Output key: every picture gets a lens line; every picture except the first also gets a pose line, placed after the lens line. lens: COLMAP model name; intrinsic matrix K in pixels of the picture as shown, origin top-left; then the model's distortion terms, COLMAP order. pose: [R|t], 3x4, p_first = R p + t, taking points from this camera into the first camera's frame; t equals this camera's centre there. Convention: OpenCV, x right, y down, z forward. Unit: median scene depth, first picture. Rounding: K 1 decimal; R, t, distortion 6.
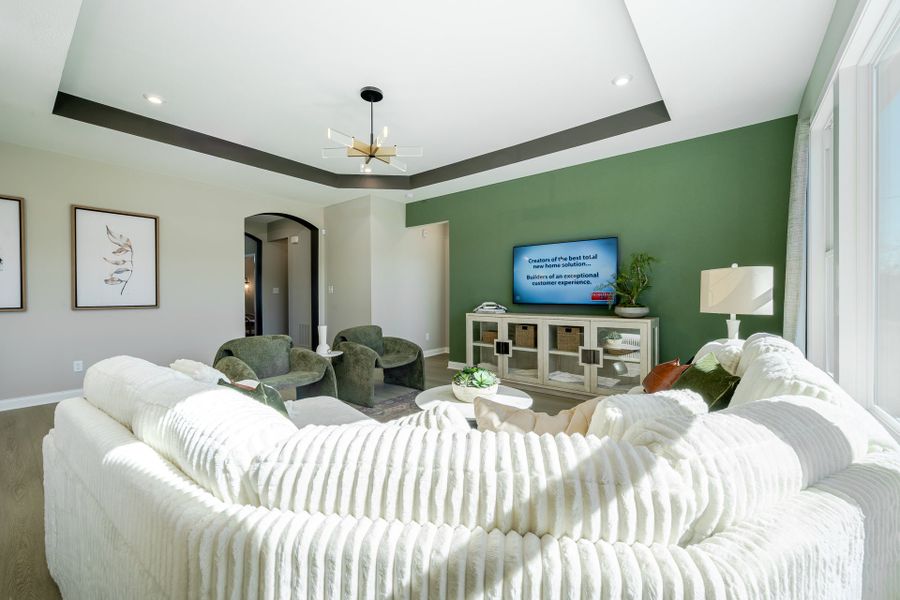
lens RADIAL K [[368.5, 0, 452.2], [0, 368.5, 297.5], [0, 0, 1]] dist [0.001977, -0.000266]
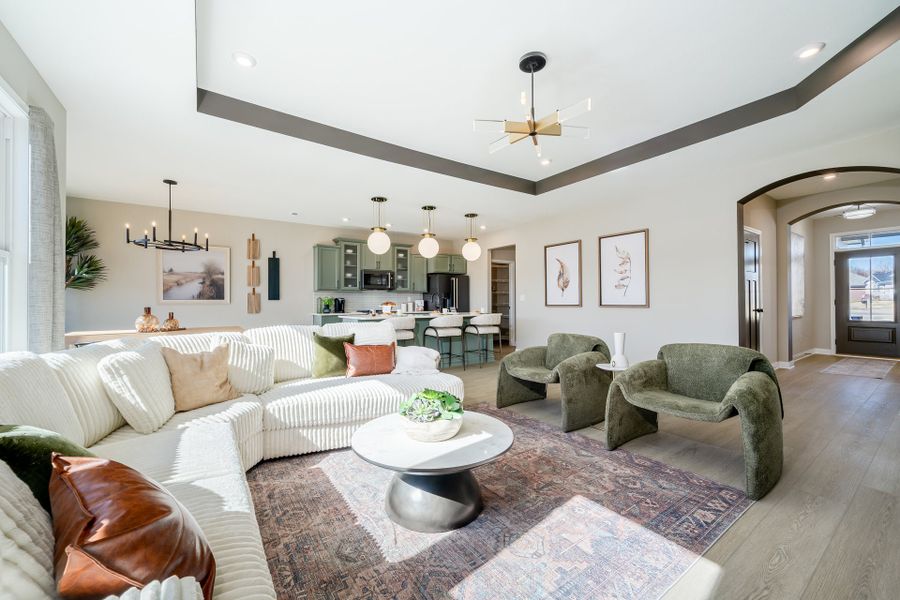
lens RADIAL K [[354.9, 0, 473.0], [0, 354.9, 294.4], [0, 0, 1]] dist [0.005706, -0.001734]
pose [[-0.273648, -0.014614, -0.961719, 0.428030], [0.000695, 0.999881, -0.015392, 0.002793], [0.961830, -0.004880, -0.273605, 0.812803]]
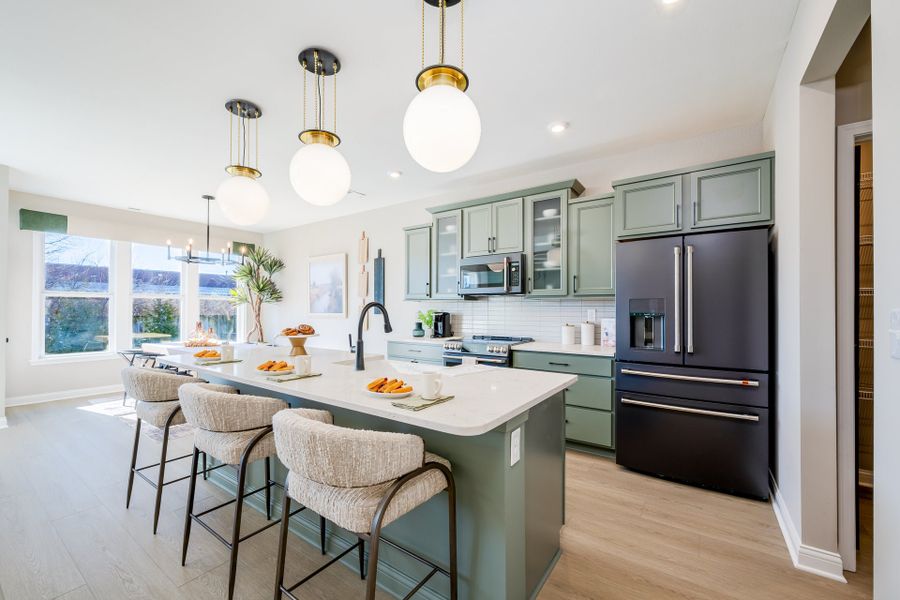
lens RADIAL K [[363.9, 0, 433.1], [0, 363.9, 307.1], [0, 0, 1]] dist [0.011759, -0.000662]
pose [[-0.999585, 0.002336, -0.028721, -0.931596], [0.002325, 0.999997, 0.000404, -0.019906], [0.028722, 0.000337, -0.999587, 0.758351]]
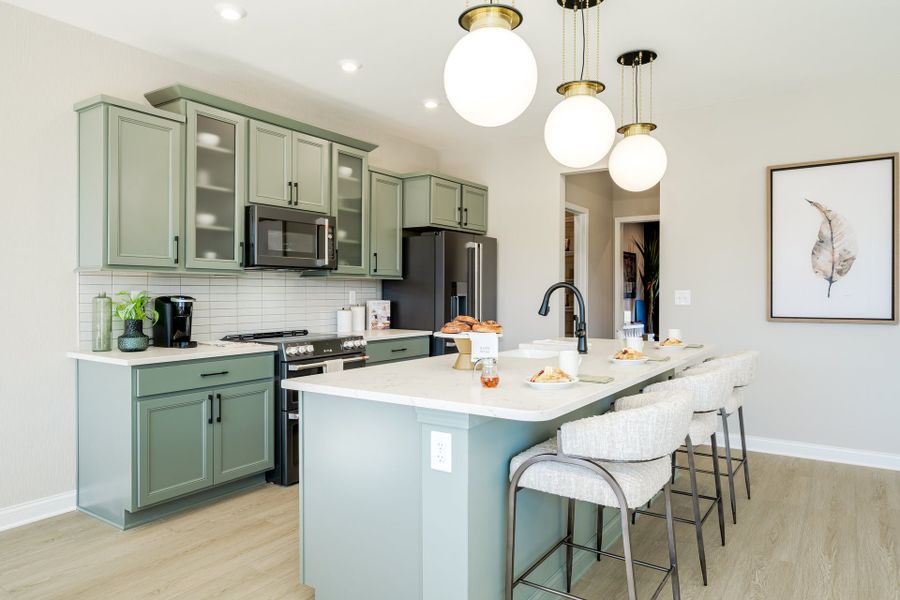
lens RADIAL K [[574.1, 0, 470.7], [0, 574.1, 287.8], [0, 0, 1]] dist [-0.019027, 0.000776]
pose [[0.069250, -0.001995, -0.997597, -0.180859], [-0.006910, 0.999973, -0.002479, -0.017664], [0.997575, 0.007065, 0.069235, 0.119871]]
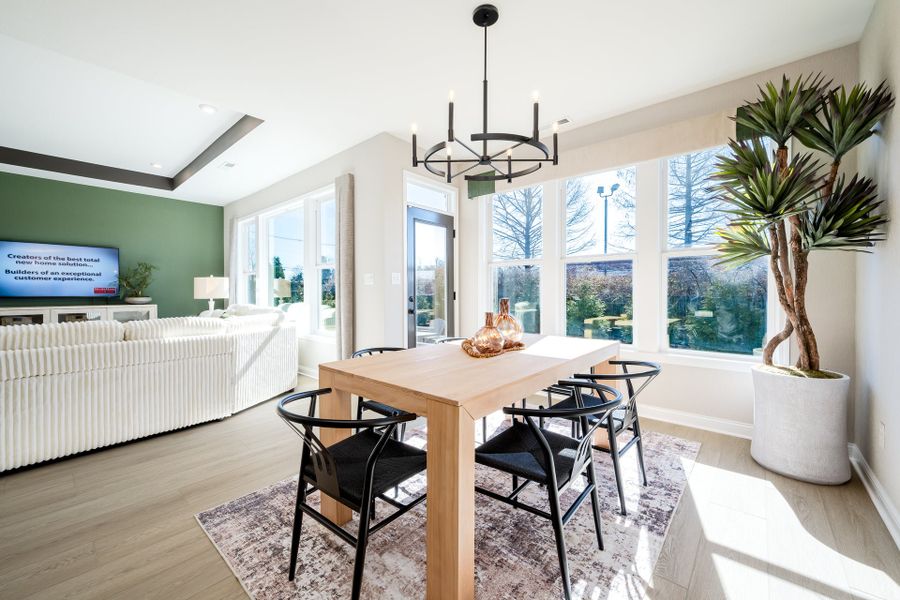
lens RADIAL K [[354.9, 0, 448.0], [0, 354.9, 294.6], [0, 0, 1]] dist [0.005706, -0.001734]
pose [[0.049489, -0.004985, 0.998762, -0.769906], [0.006425, 0.999968, 0.004673, 0.013317], [-0.998754, 0.006185, 0.049520, -0.294658]]
